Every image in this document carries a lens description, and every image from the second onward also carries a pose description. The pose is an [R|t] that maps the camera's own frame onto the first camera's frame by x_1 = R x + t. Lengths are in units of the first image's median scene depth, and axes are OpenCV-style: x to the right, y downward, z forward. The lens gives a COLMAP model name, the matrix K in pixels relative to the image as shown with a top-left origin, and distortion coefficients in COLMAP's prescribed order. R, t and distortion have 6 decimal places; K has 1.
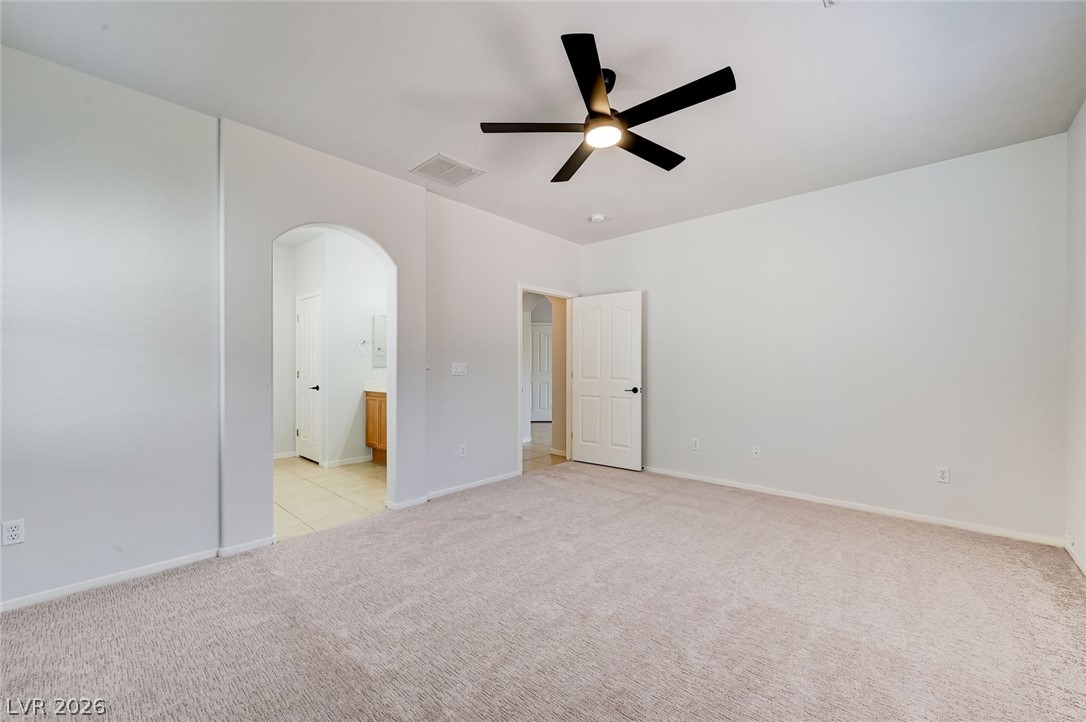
lens RADIAL K [[428.1, 0, 546.3], [0, 428.1, 363.2], [0, 0, 1]] dist [-0.006870, 0.001302]
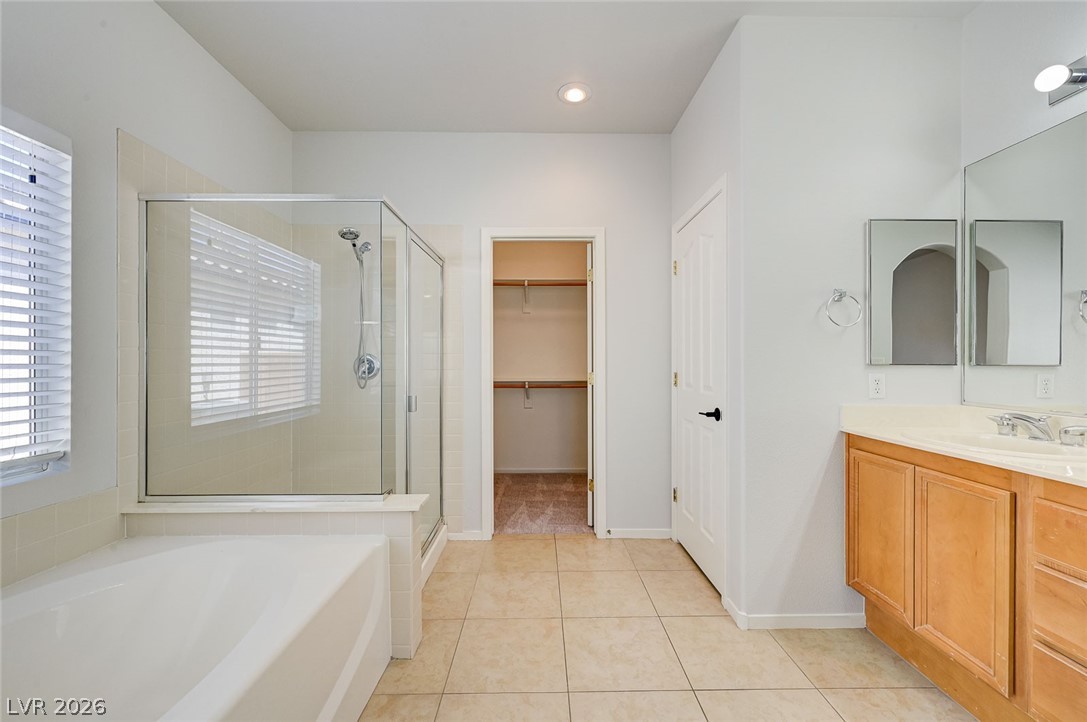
lens RADIAL K [[428.5, 0, 545.4], [0, 428.5, 360.4], [0, 0, 1]] dist [-0.006870, 0.001302]
pose [[0.686936, 0.004152, -0.726706, -0.335895], [-0.001324, 0.999989, 0.004461, 0.002915], [0.726717, -0.002103, 0.686934, 0.571047]]
